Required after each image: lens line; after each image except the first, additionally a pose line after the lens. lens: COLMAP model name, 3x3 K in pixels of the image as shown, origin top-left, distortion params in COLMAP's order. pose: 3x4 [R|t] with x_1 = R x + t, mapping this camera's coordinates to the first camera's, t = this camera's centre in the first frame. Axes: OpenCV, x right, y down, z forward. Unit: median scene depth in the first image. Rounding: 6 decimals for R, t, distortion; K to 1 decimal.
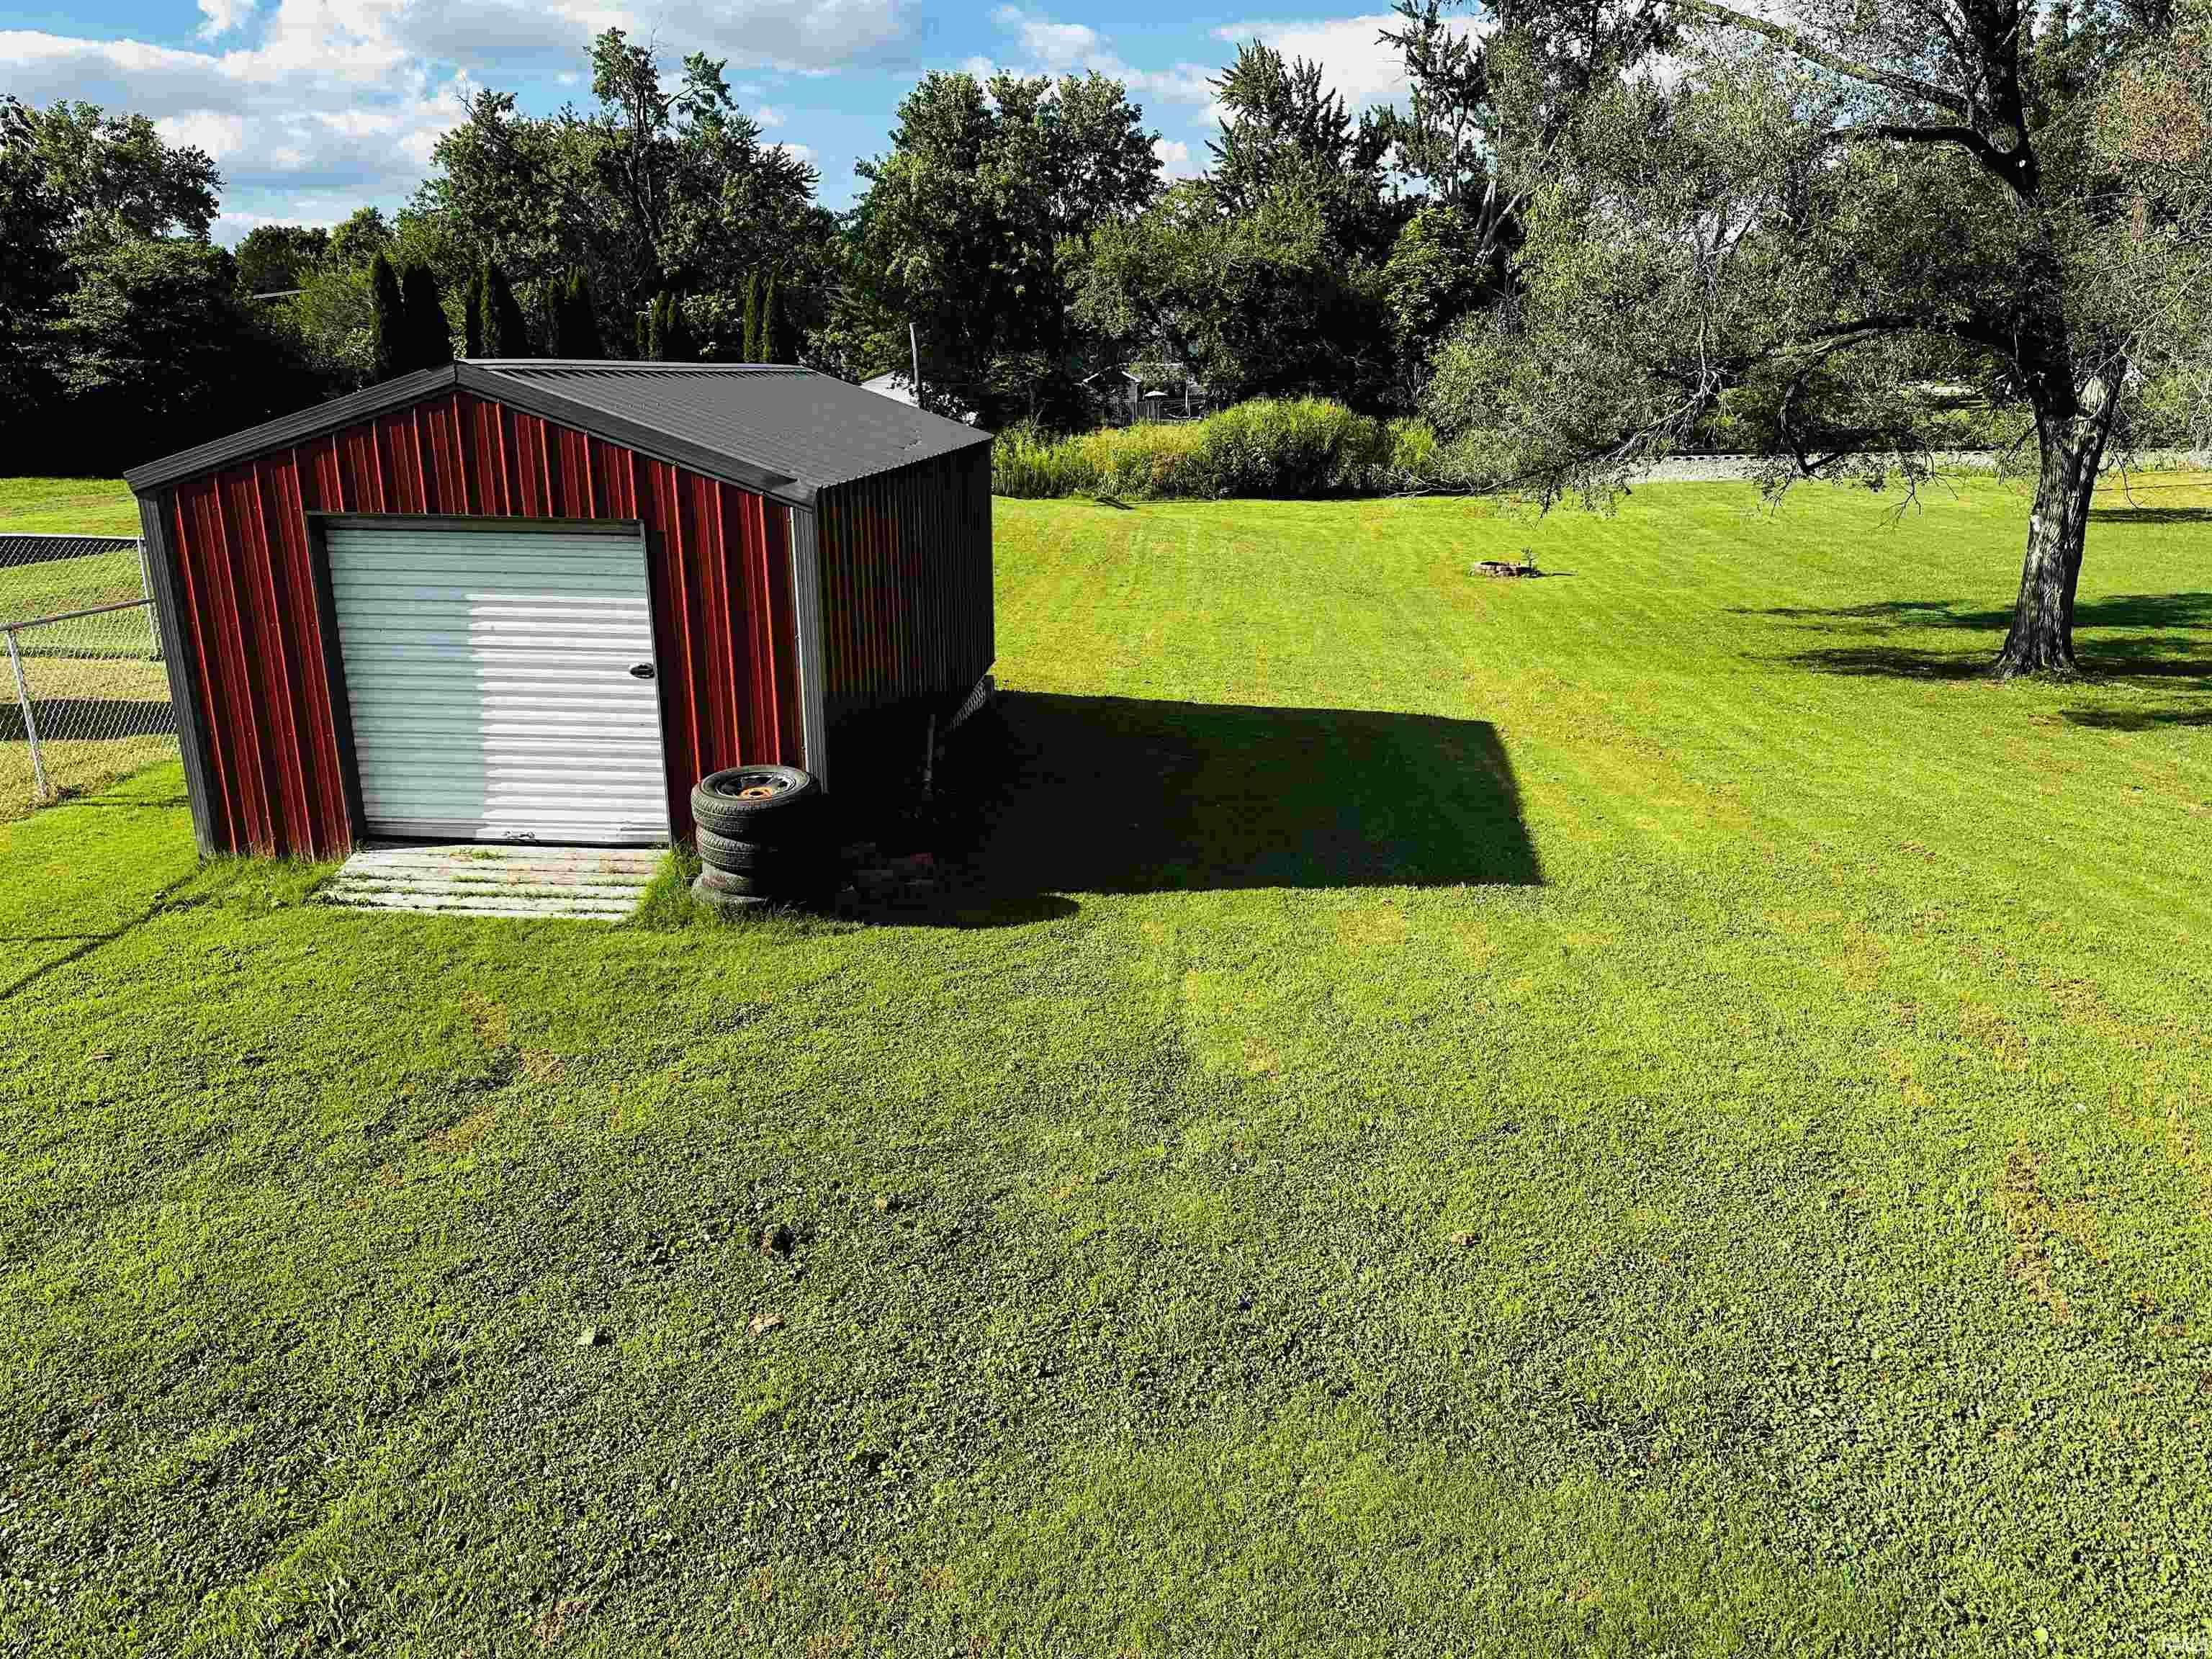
lens RADIAL K [[1552.6, 0, 1114.9], [0, 1552.6, 845.8], [0, 0, 1]] dist [0.001441, -0.014558]
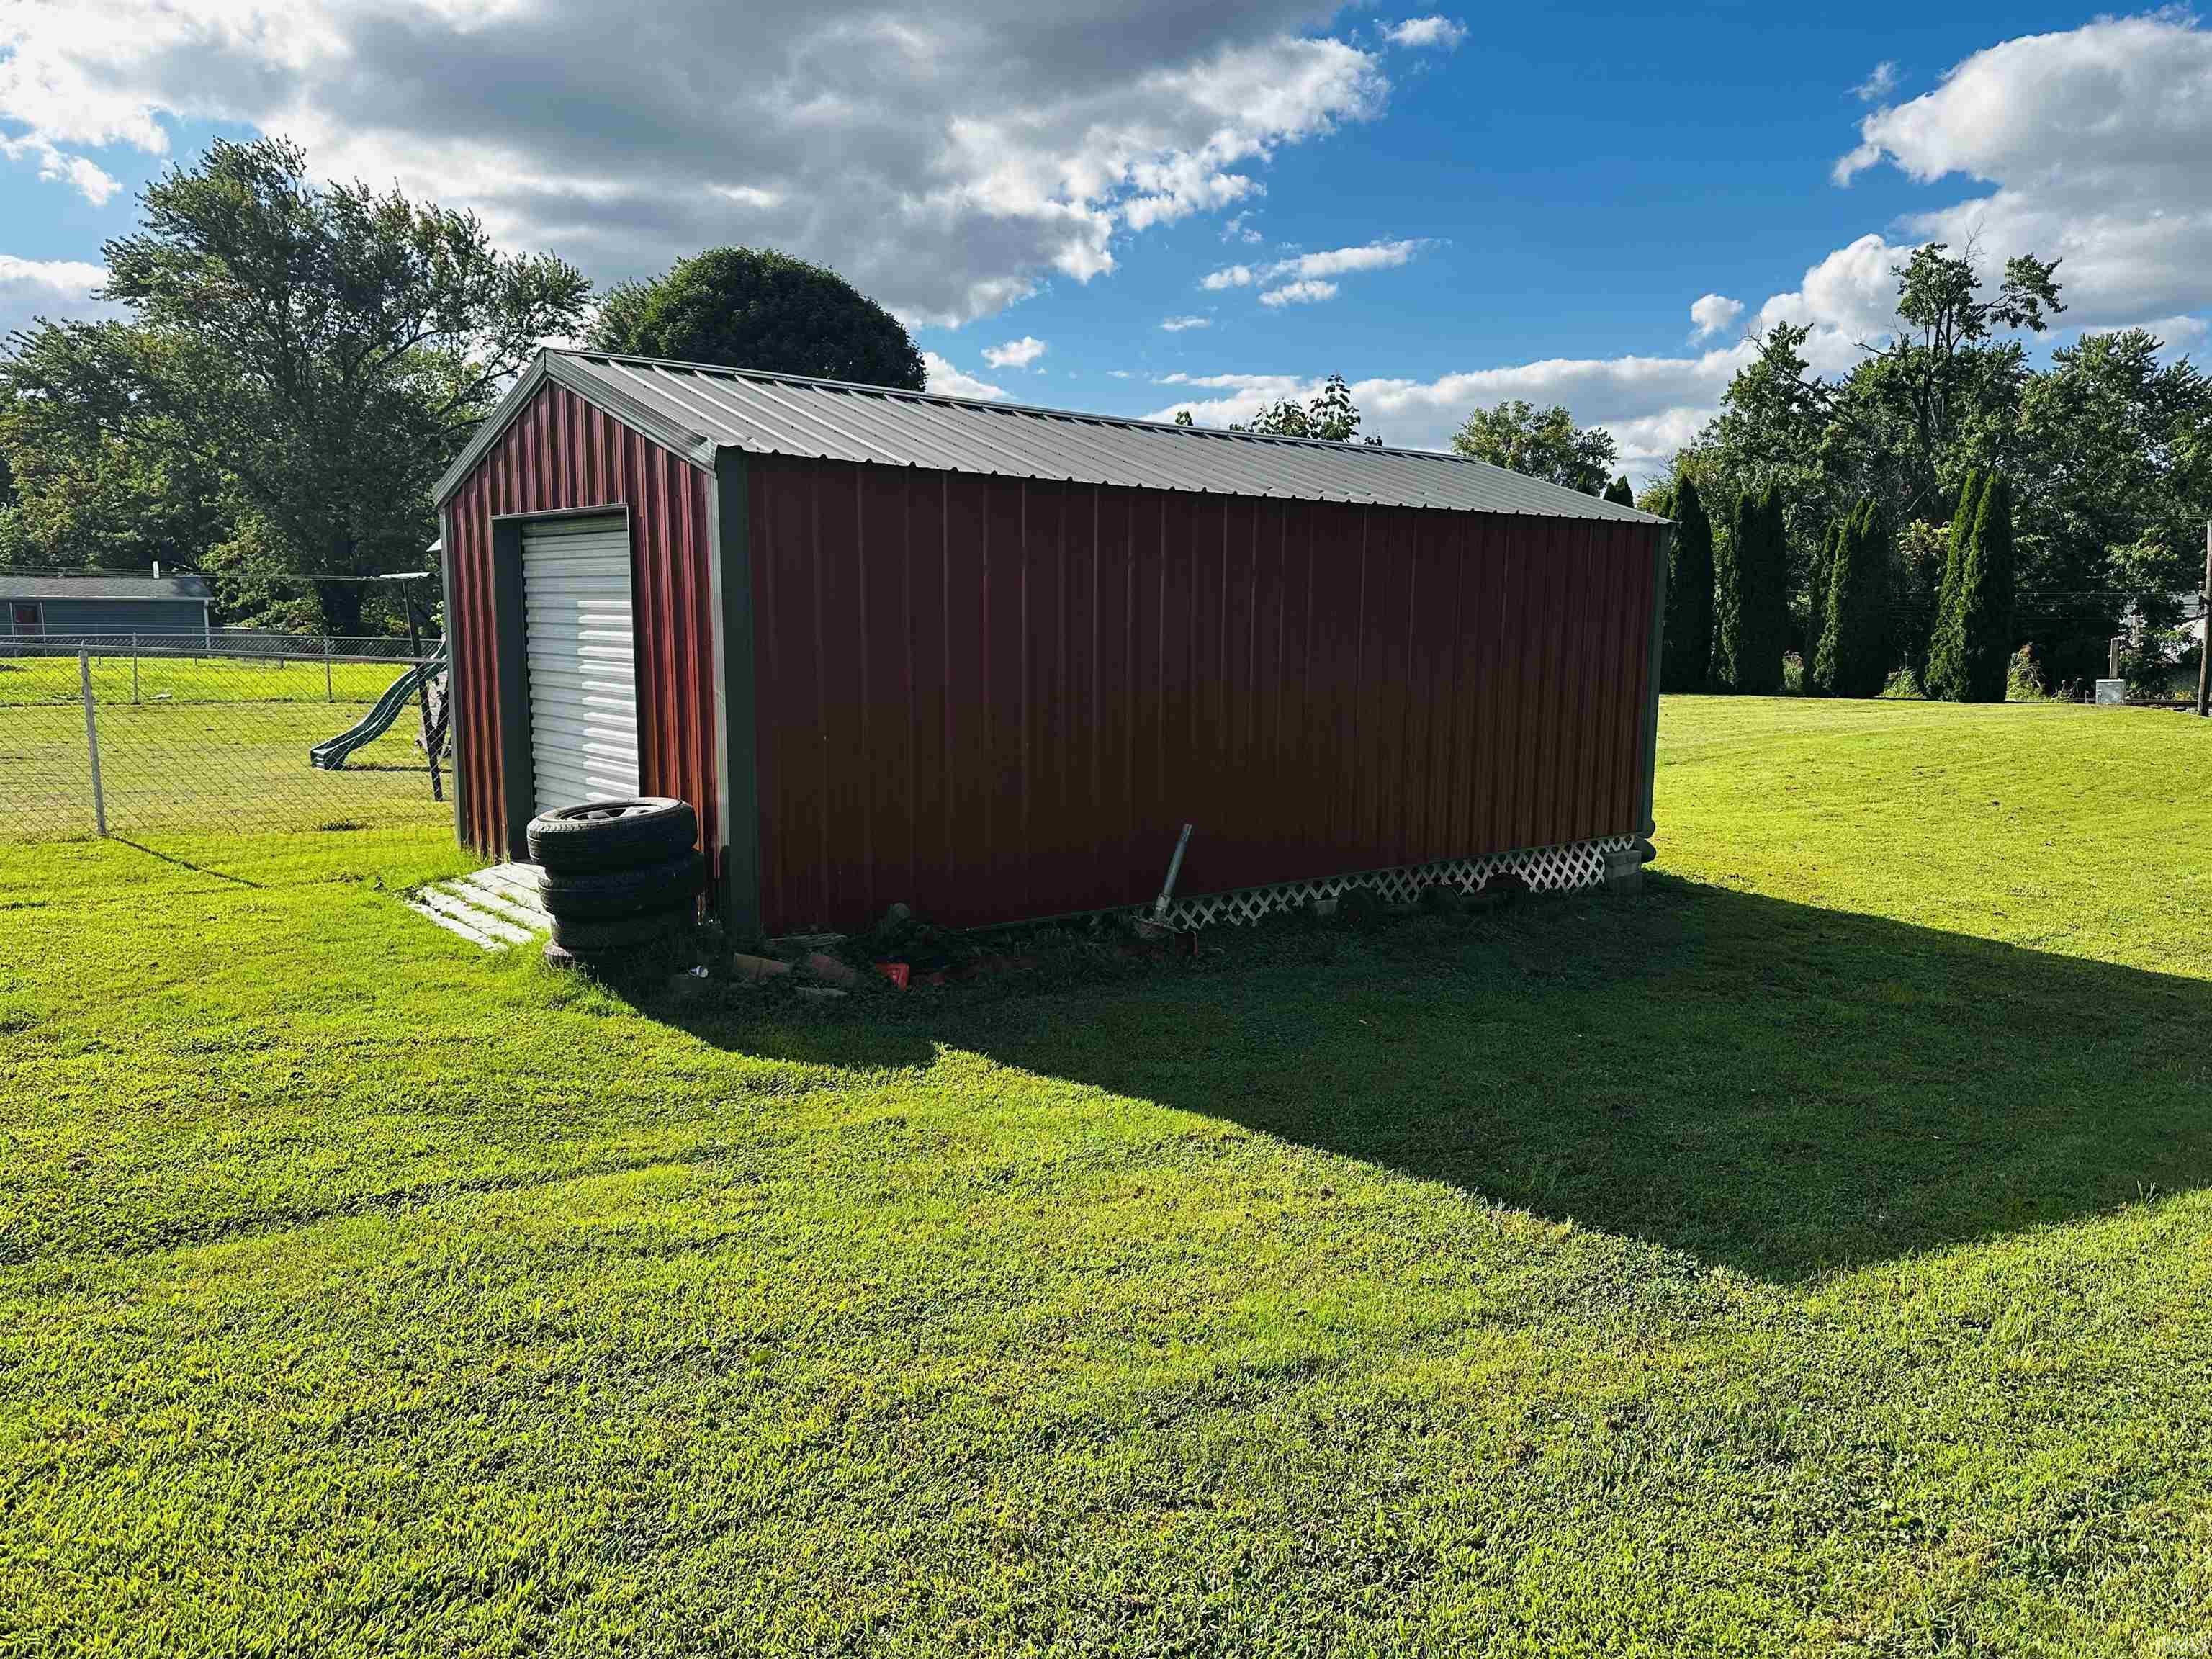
lens RADIAL K [[1552.6, 0, 1112.1], [0, 1552.6, 845.4], [0, 0, 1]] dist [0.001441, -0.014558]
pose [[0.673942, 0.097710, -0.732294, 0.066616], [-0.213578, 0.974659, -0.066512, -0.003188], [0.707238, 0.201227, 0.677733, 0.081893]]
